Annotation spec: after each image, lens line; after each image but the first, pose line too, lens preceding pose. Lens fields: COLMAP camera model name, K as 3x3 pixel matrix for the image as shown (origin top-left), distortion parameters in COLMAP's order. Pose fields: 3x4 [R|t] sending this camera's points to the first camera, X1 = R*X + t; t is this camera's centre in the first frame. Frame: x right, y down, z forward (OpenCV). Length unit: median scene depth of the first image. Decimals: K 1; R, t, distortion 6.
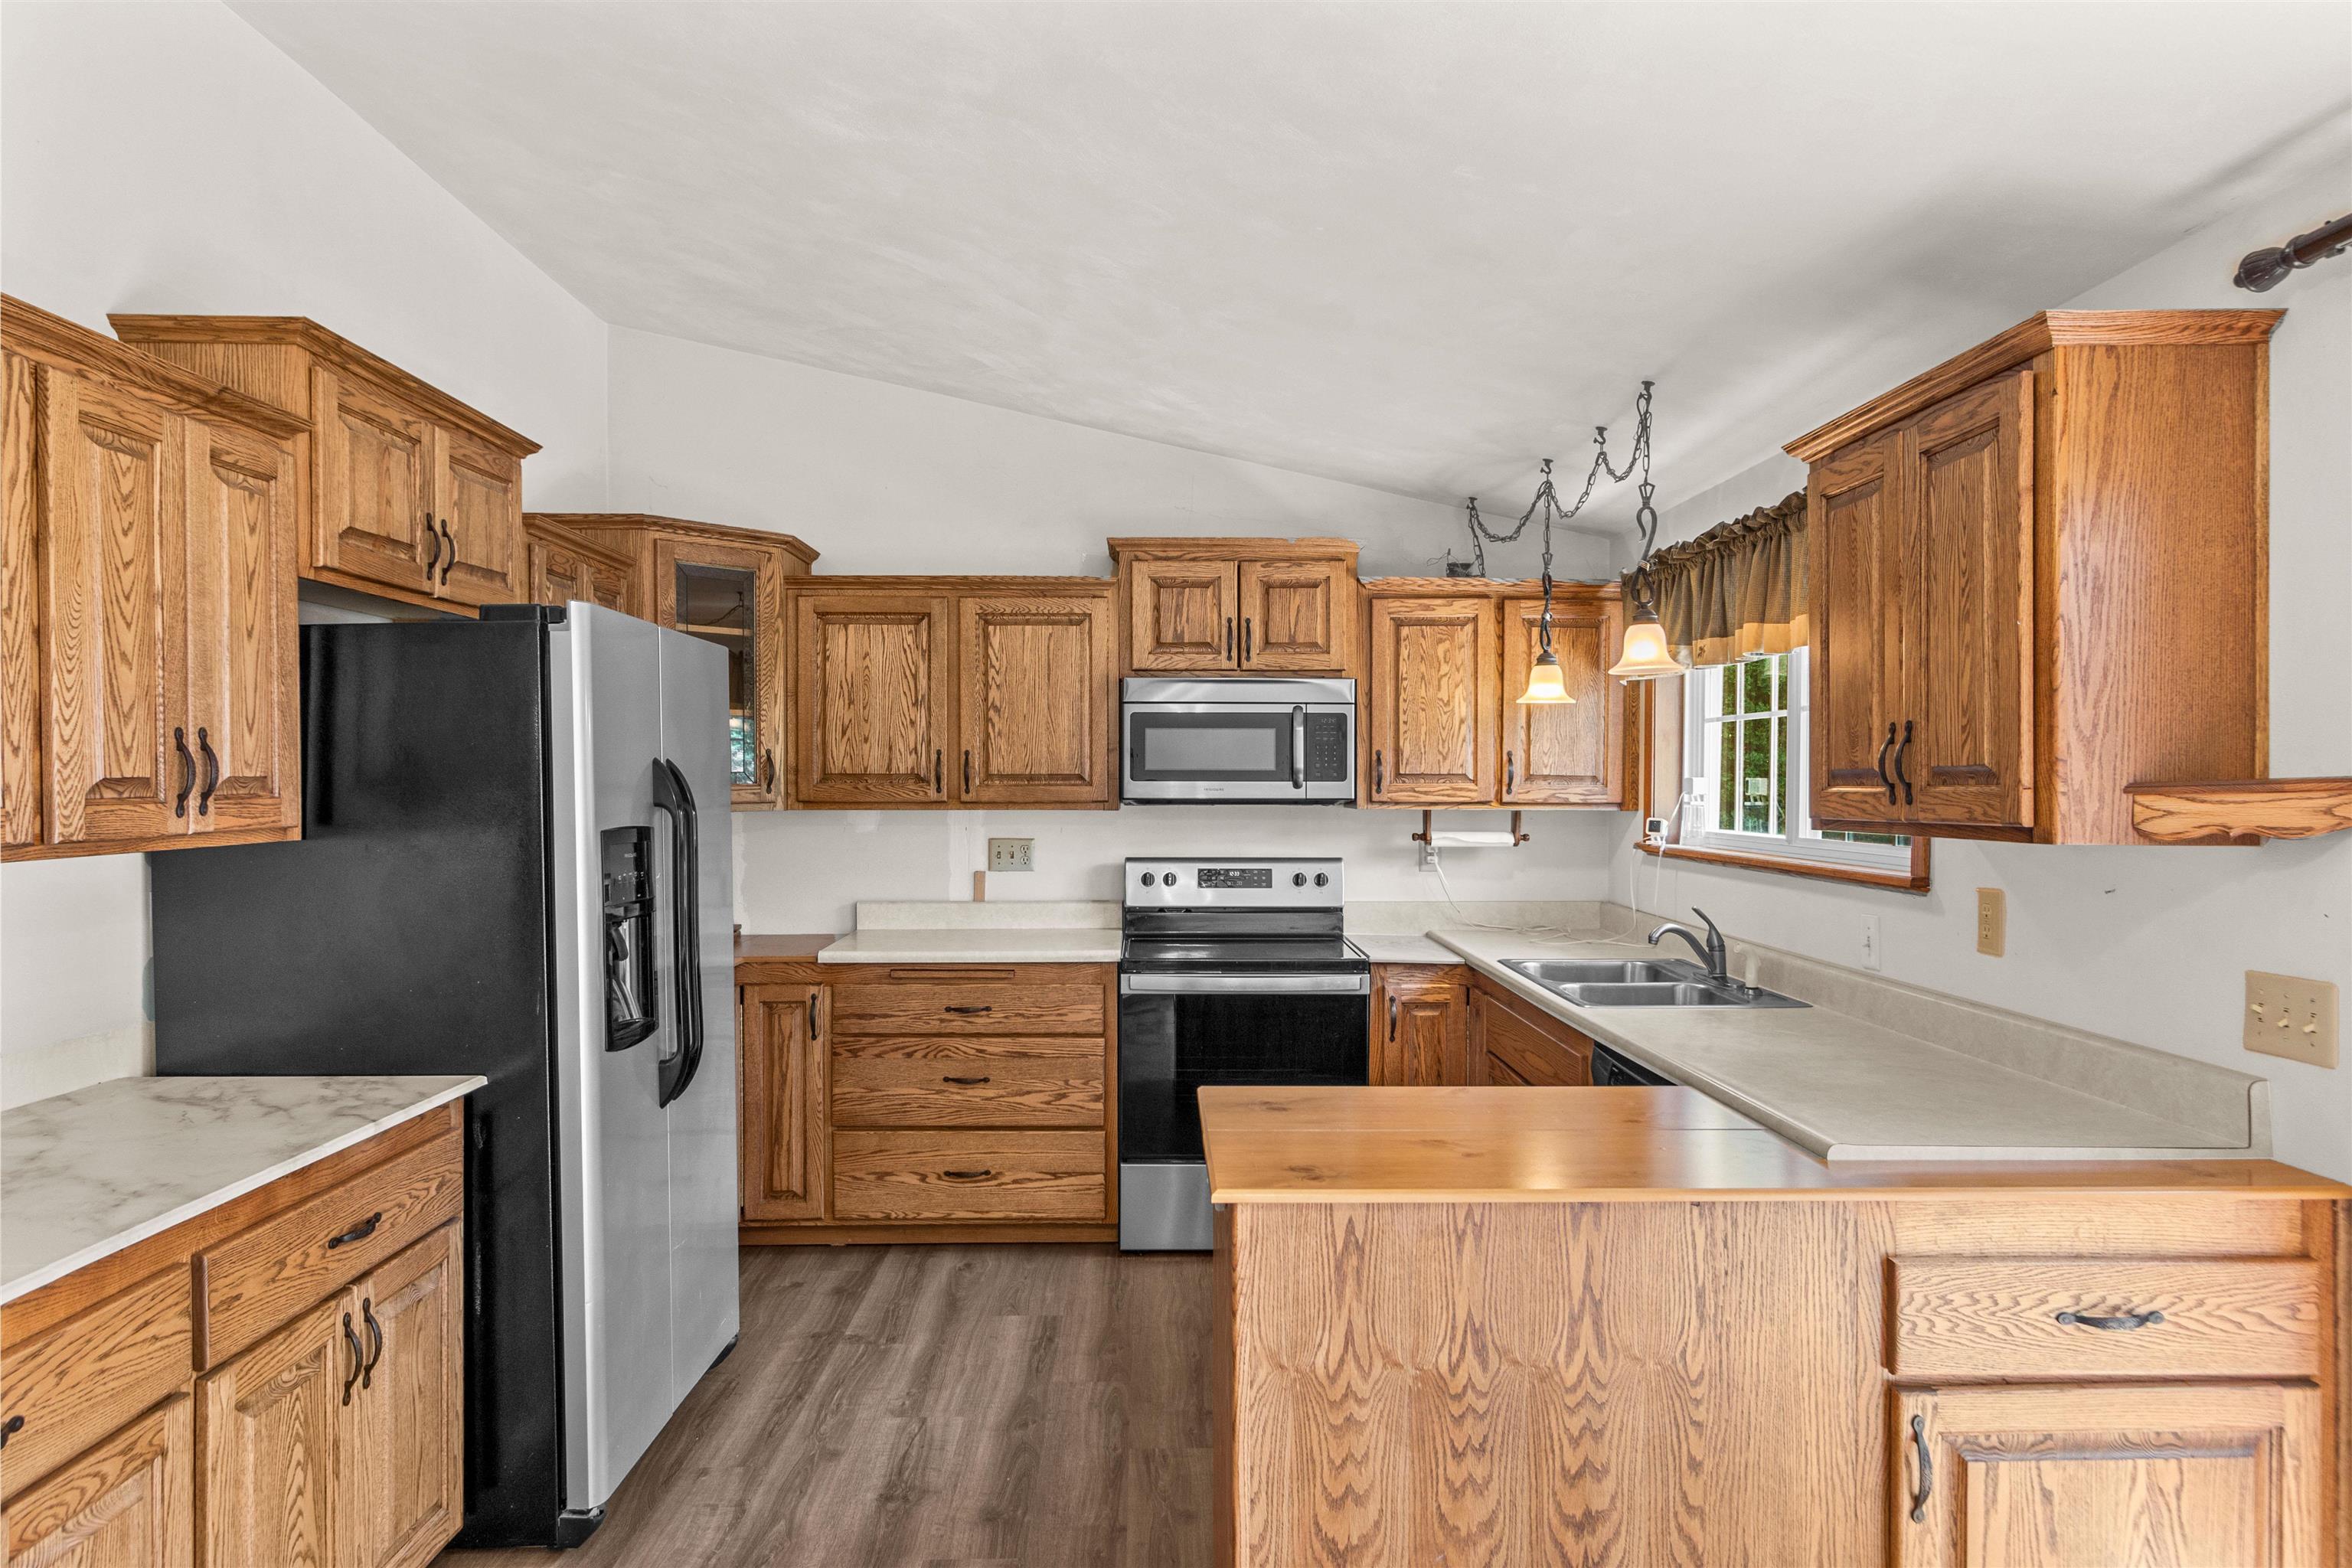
lens RADIAL K [[1427.3, 0, 1170.3], [0, 1427.3, 793.1], [0, 0, 1]] dist [0.004430, -0.004290]
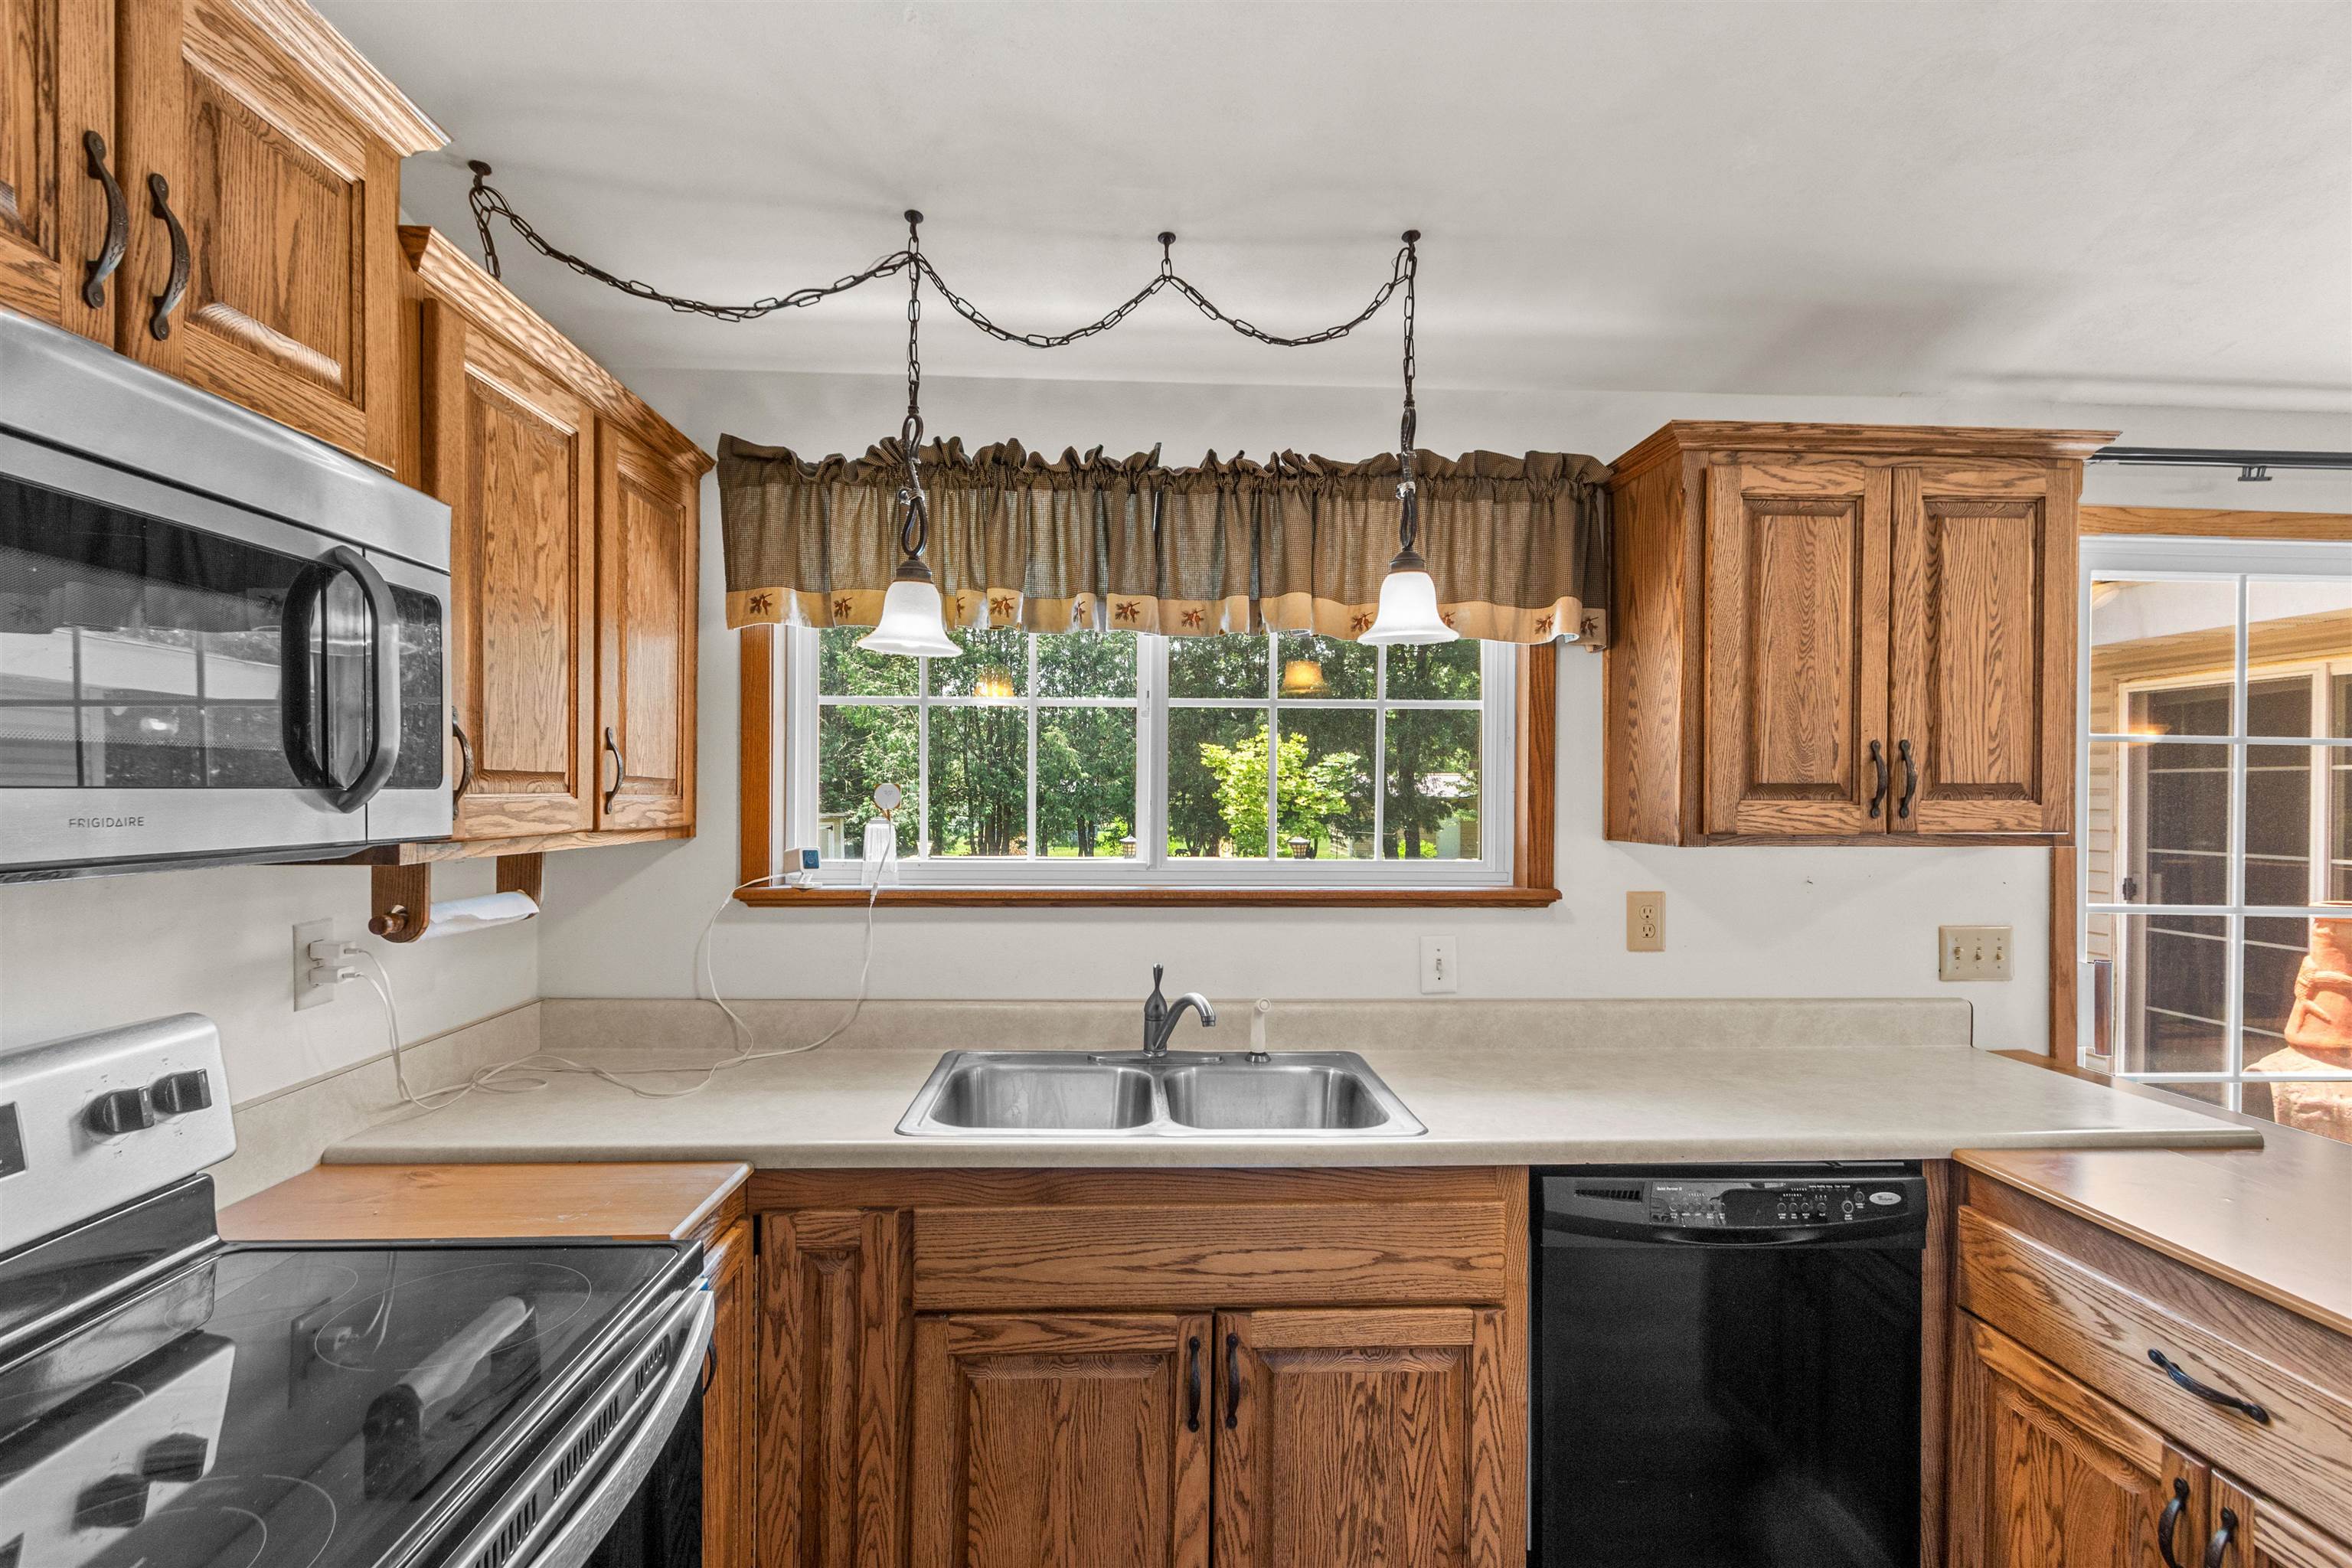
lens RADIAL K [[1127.6, 0, 1184.7], [0, 1127.6, 801.9], [0, 0, 1]] dist [0.006631, -0.000157]
pose [[-0.034173, -0.012771, 0.999334, -0.320982], [0.001407, 0.999917, 0.012827, -0.015824], [-0.999415, 0.001844, -0.034152, 1.581906]]
